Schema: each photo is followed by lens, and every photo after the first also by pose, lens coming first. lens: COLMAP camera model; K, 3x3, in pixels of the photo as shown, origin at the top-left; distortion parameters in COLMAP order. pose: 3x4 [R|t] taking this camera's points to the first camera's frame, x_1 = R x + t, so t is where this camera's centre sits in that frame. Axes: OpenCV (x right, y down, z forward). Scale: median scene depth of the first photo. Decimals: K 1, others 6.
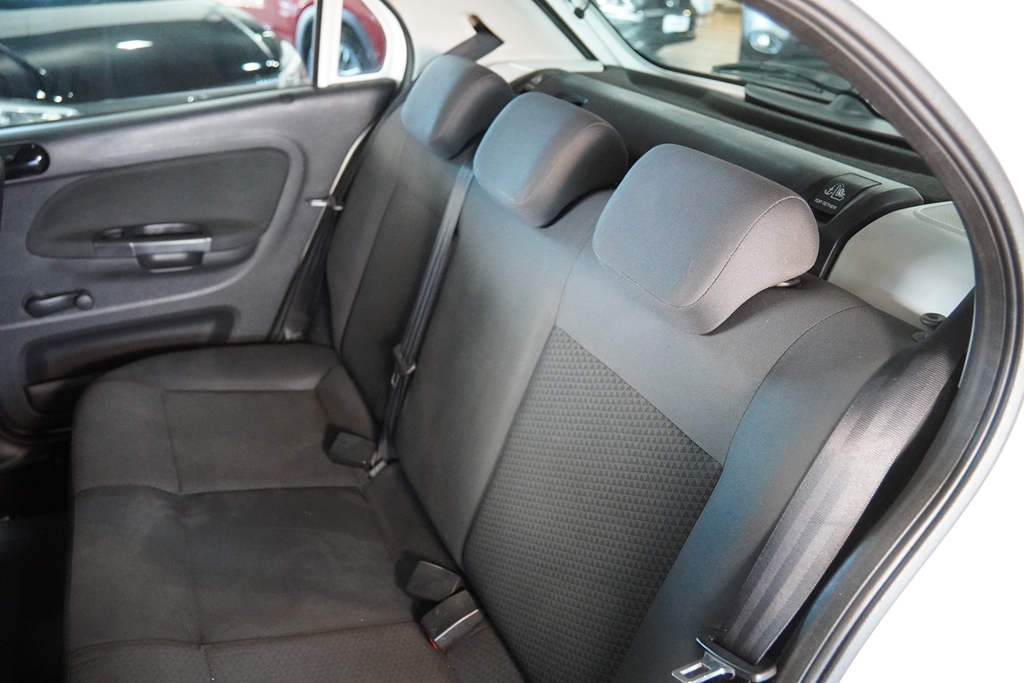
lens RADIAL K [[847.7, 0, 512.0], [0, 847.7, 341.5], [0, 0, 1]] dist [-0.117633, 0.163303]
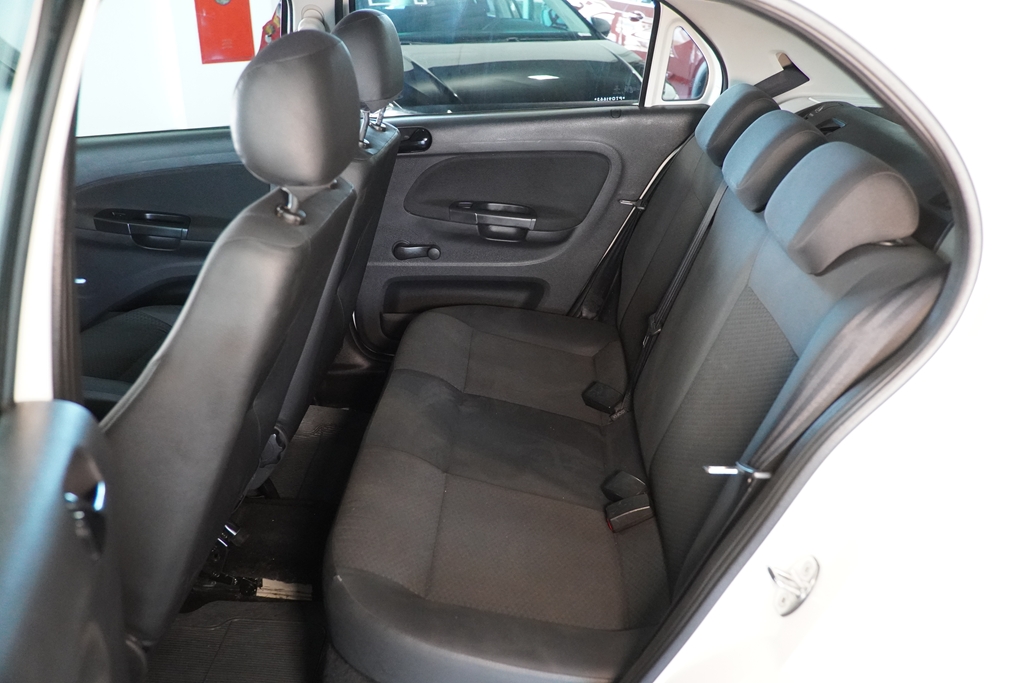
lens RADIAL K [[937.7, 0, 512.0], [0, 937.7, 341.5], [0, 0, 1]] dist [-0.002189, -0.004070]
pose [[0.898039, 0.168328, -0.406437, 0.204382], [-0.205552, 0.977400, -0.049381, 0.131042], [0.388939, 0.127890, 0.912343, -0.257700]]
